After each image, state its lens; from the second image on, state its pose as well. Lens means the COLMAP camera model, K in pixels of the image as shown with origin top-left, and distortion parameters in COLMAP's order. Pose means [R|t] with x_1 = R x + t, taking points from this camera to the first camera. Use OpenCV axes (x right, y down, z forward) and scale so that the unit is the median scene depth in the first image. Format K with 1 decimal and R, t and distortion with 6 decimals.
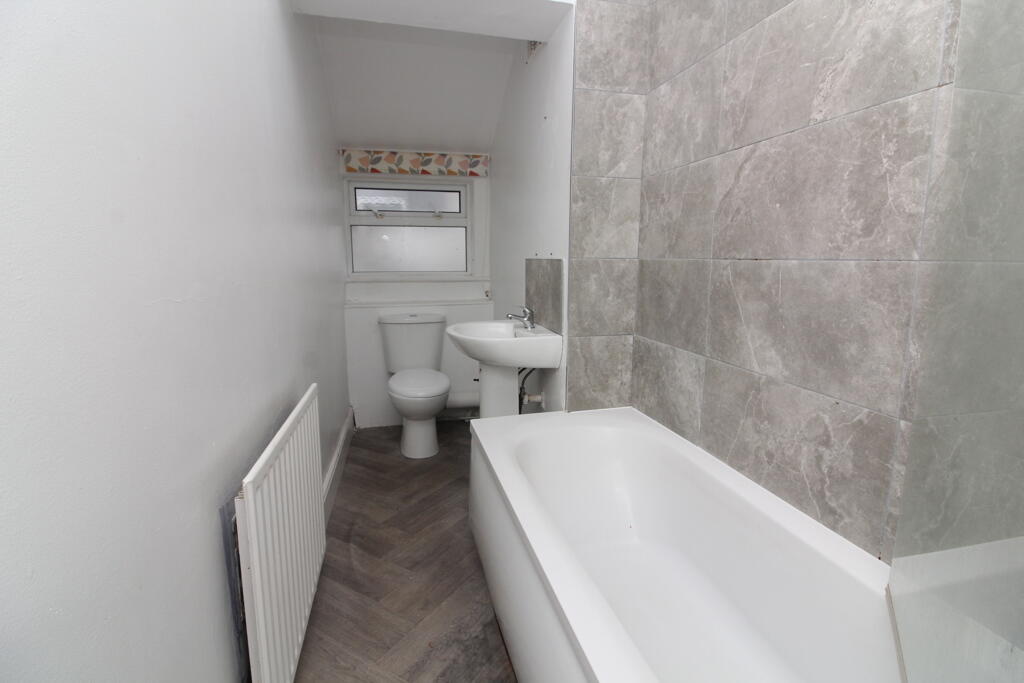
lens RADIAL K [[487.7, 0, 514.6], [0, 487.7, 339.8], [0, 0, 1]] dist [0.001545, 0.000072]
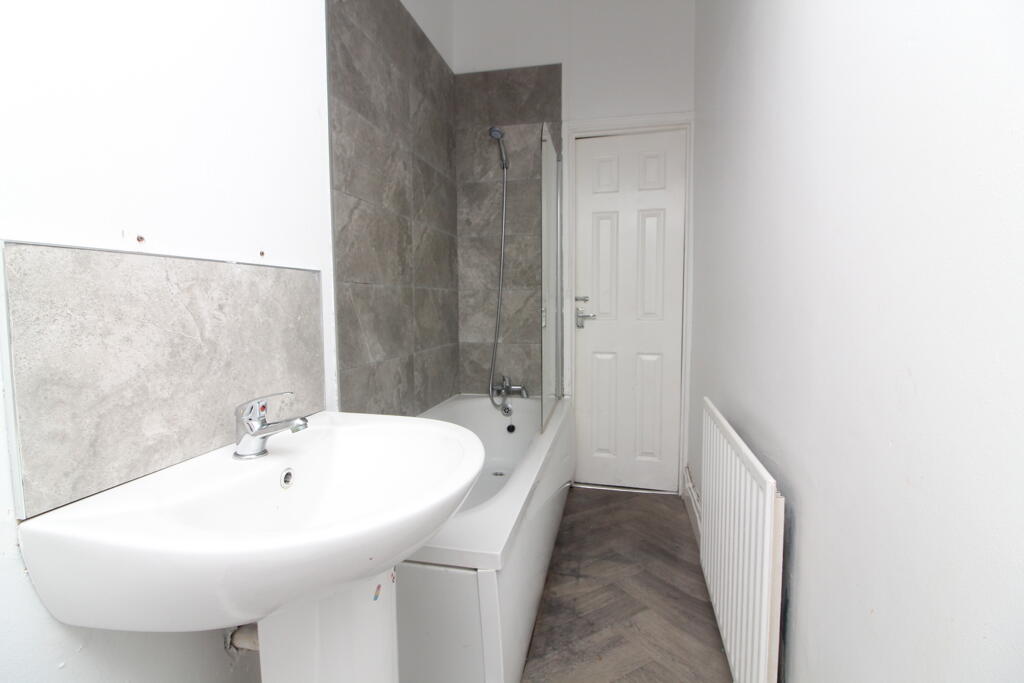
lens RADIAL K [[487.7, 0, 513.9], [0, 487.7, 339.5], [0, 0, 1]] dist [0.001545, 0.000072]
pose [[-0.897515, -0.030892, 0.439900, -0.480518], [0.077754, 0.970829, 0.226816, -0.280162], [-0.434075, 0.237775, -0.868932, 1.977795]]
